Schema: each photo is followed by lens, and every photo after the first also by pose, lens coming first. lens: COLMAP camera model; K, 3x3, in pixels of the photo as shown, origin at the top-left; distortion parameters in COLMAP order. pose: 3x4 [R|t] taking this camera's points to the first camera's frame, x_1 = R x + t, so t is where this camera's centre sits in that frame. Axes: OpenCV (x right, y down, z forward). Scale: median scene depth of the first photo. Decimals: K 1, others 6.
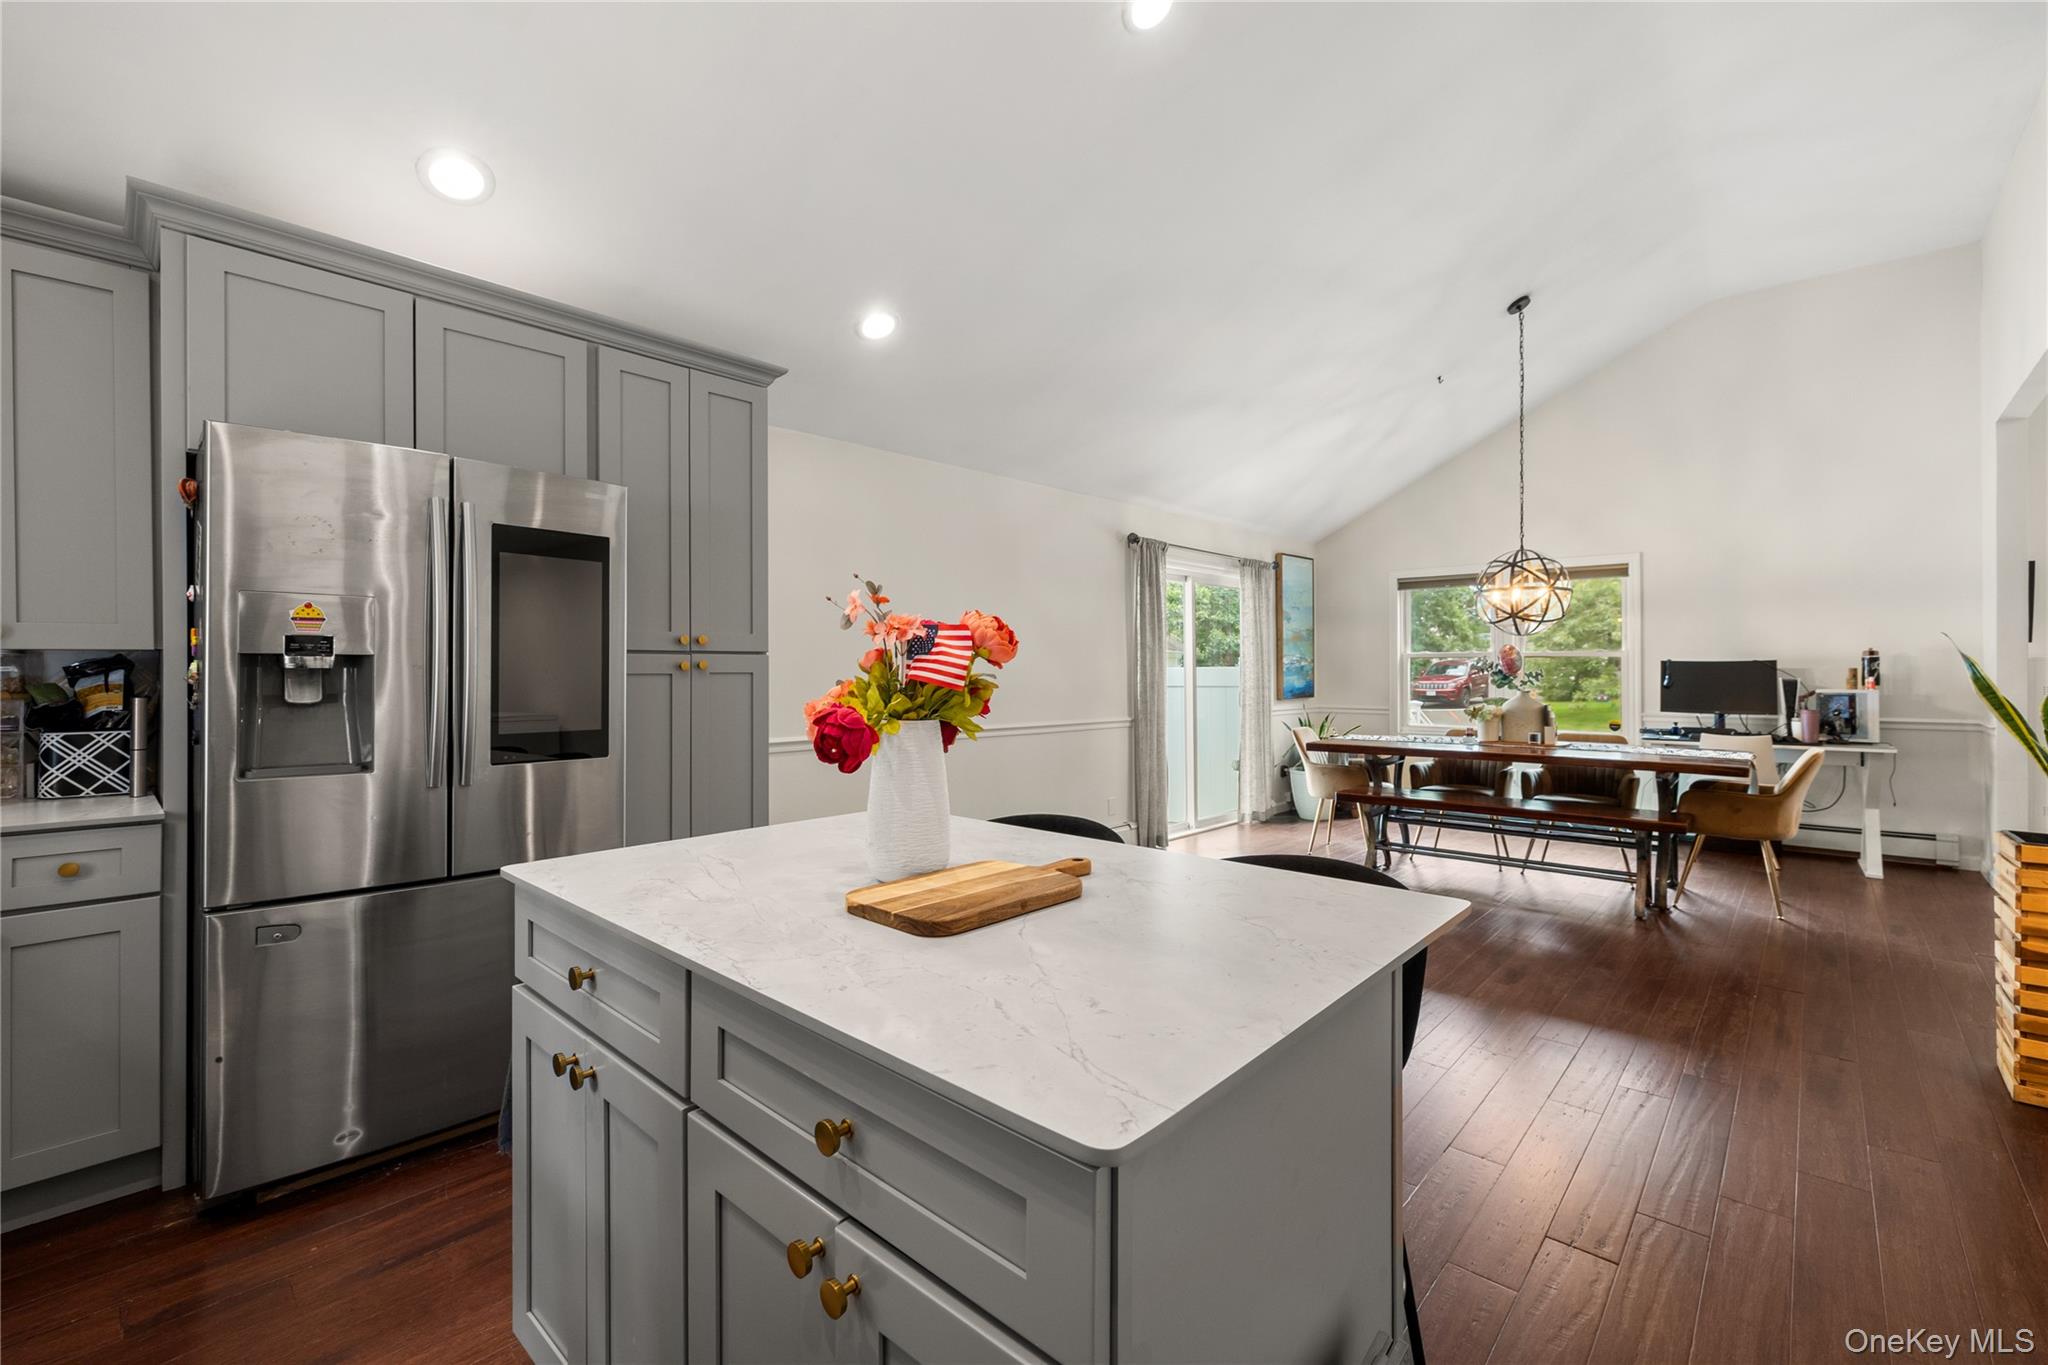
lens RADIAL K [[860.5, 0, 1017.0], [0, 860.5, 668.5], [0, 0, 1]] dist [0.000280, -0.000239]
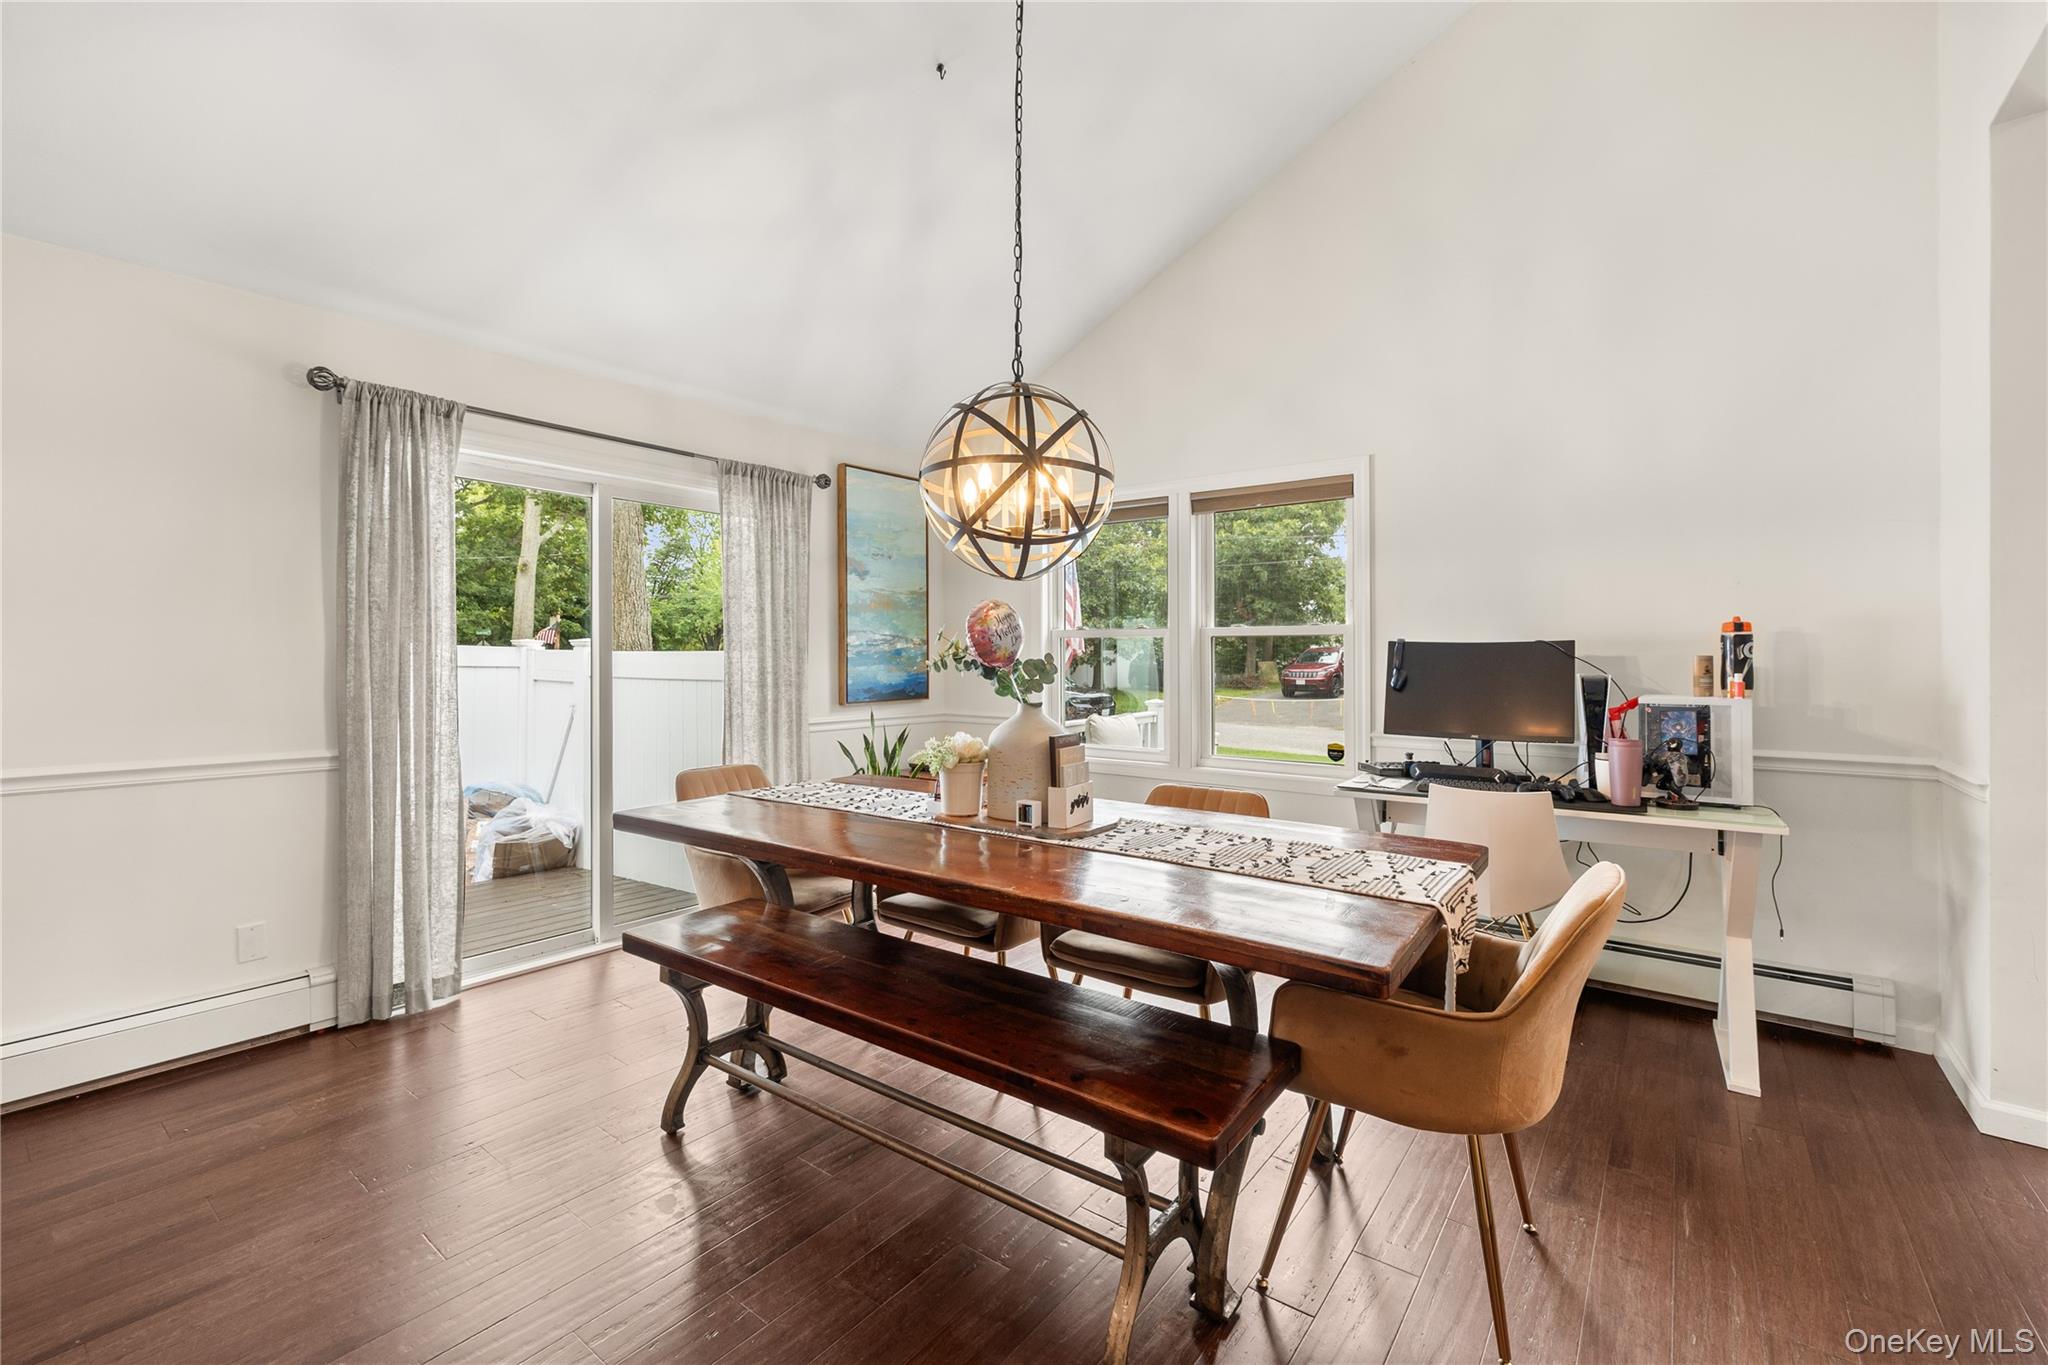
lens RADIAL K [[866.6, 0, 1022.0], [0, 866.6, 652.4], [0, 0, 1]] dist [0.000549, 0.000701]
pose [[0.995497, 0.004349, 0.094689, 0.513651], [-0.004135, 0.999988, -0.002453, 0.000446], [-0.094699, 0.002051, 0.995504, 0.520493]]
